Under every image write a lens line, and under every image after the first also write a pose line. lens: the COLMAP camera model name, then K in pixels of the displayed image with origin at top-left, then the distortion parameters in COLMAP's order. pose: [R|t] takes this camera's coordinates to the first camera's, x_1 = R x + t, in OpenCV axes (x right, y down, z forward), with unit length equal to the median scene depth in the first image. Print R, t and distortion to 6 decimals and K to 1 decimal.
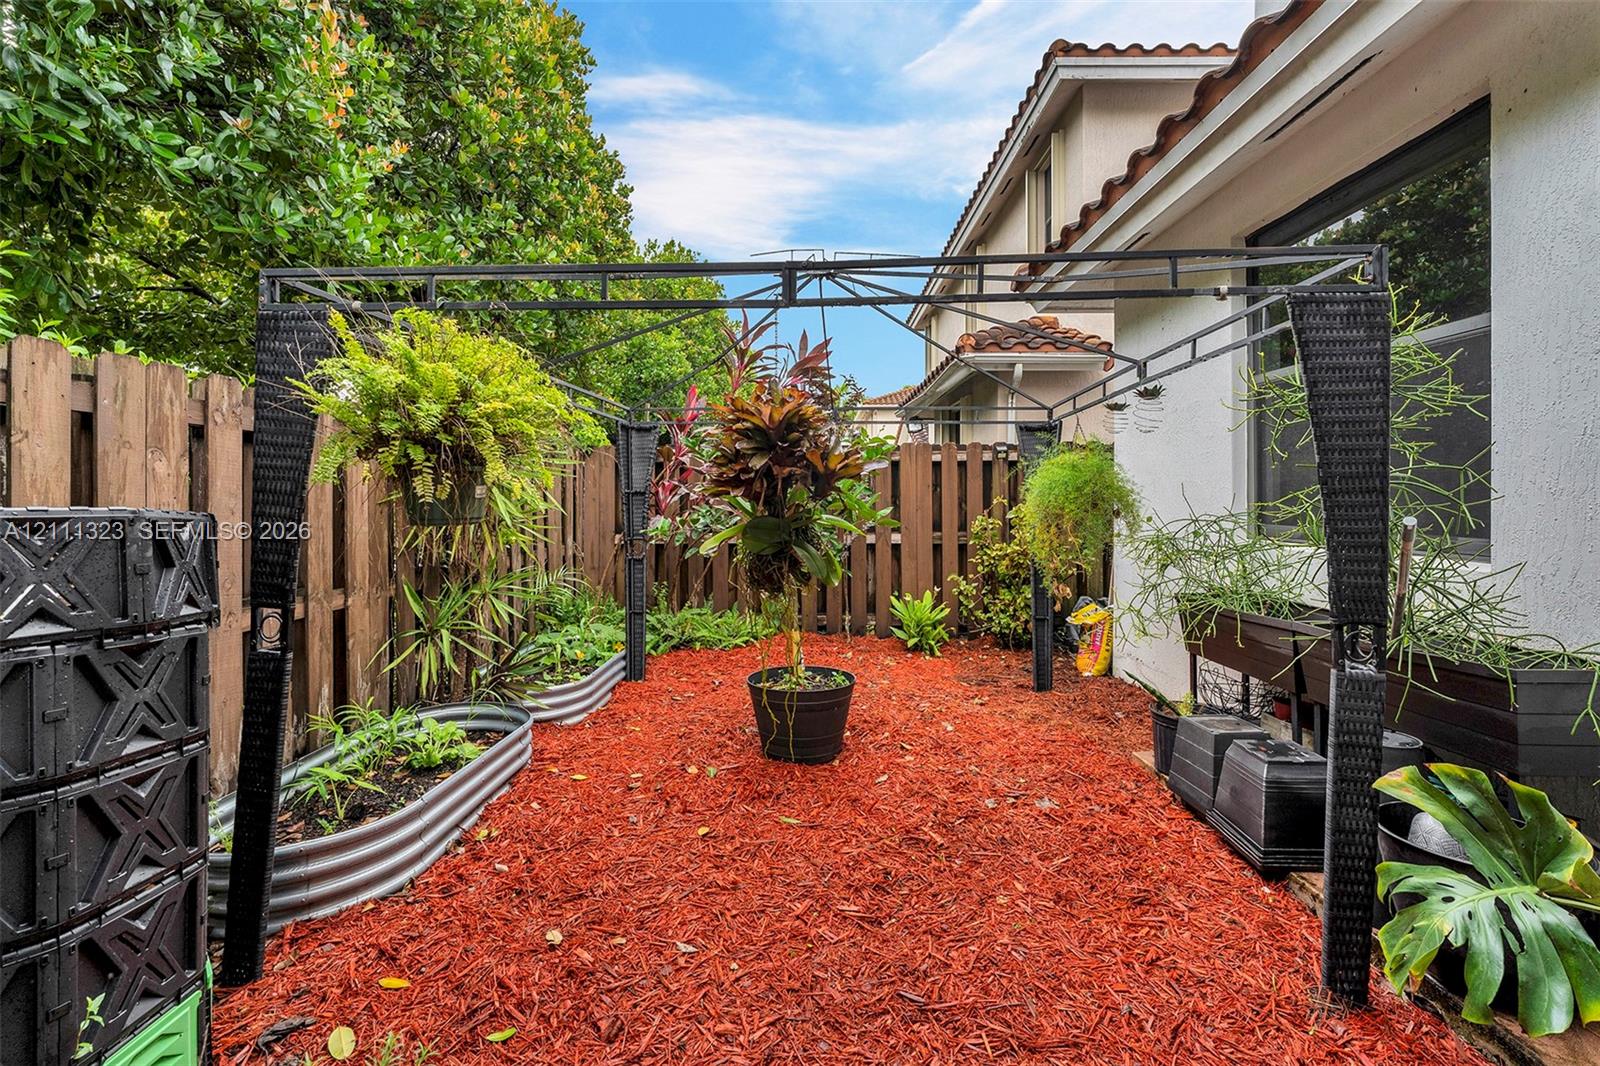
lens RADIAL K [[654.7, 0, 786.8], [0, 654.7, 491.2], [0, 0, 1]] dist [-0.004169, -0.000597]
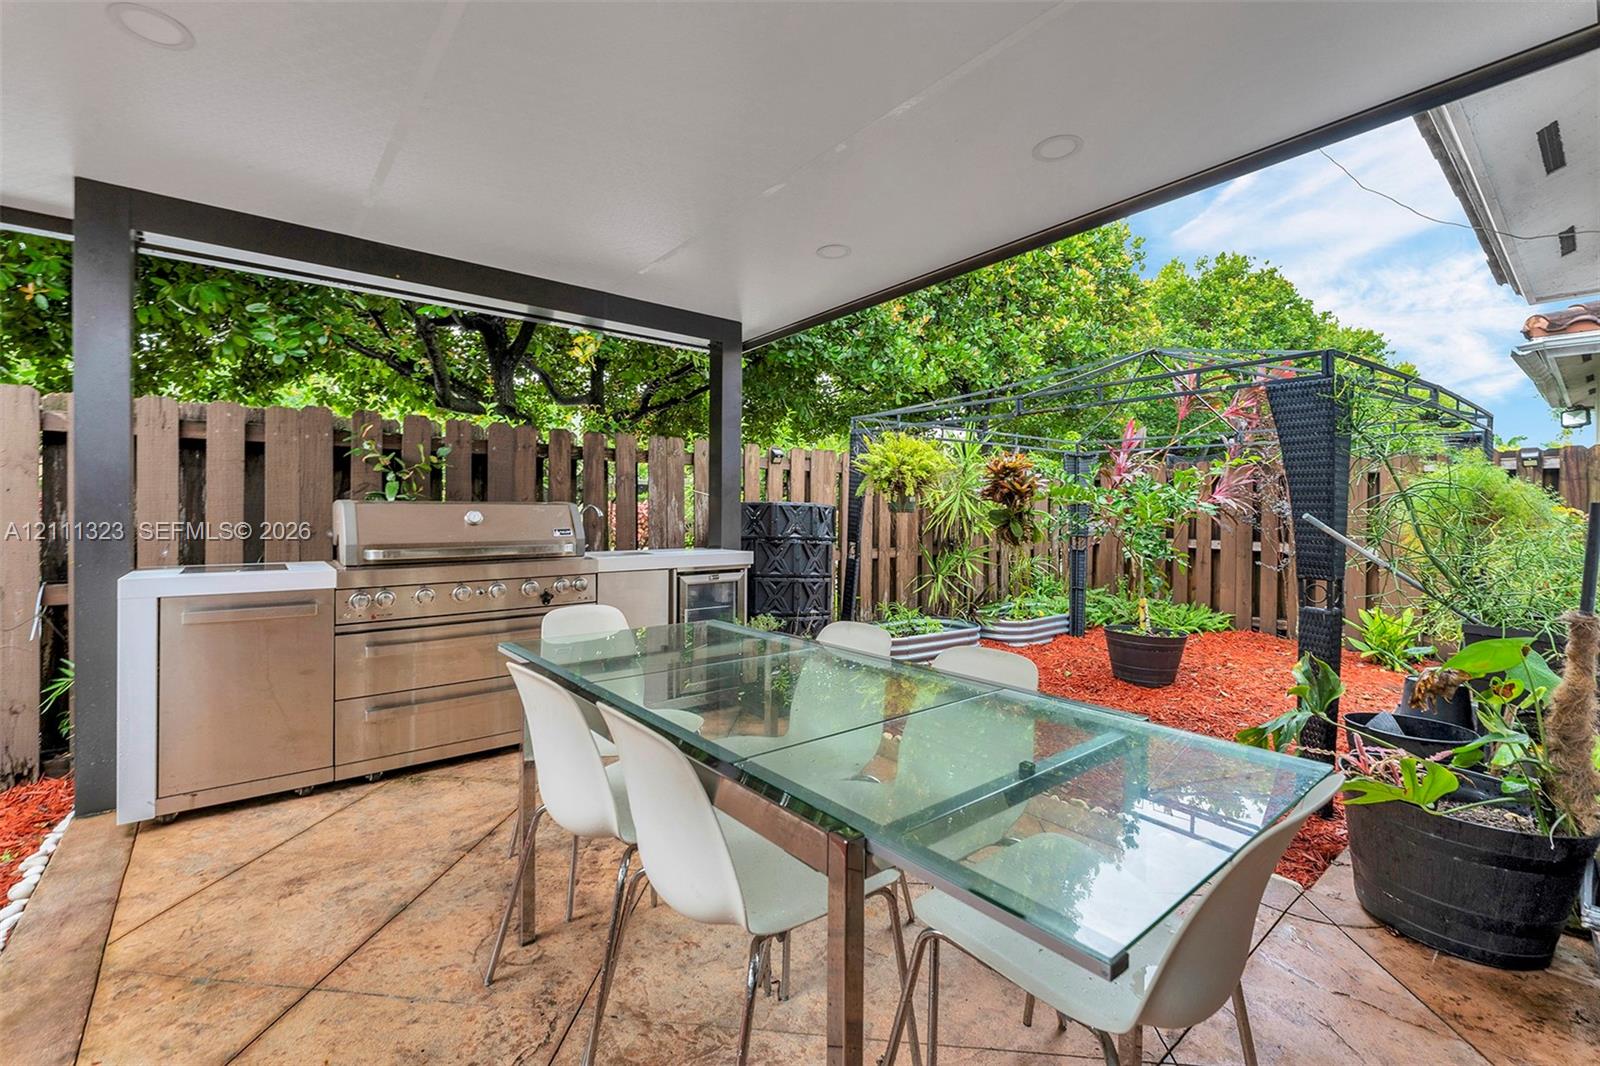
lens RADIAL K [[684.6, 0, 800.7], [0, 684.6, 503.2], [0, 0, 1]] dist [-0.000090, 0.000199]
pose [[0.651076, 0.003150, -0.759006, 0.802036], [-0.007969, 0.999965, -0.002686, 0.019107], [0.758971, 0.007798, 0.651078, -0.664077]]
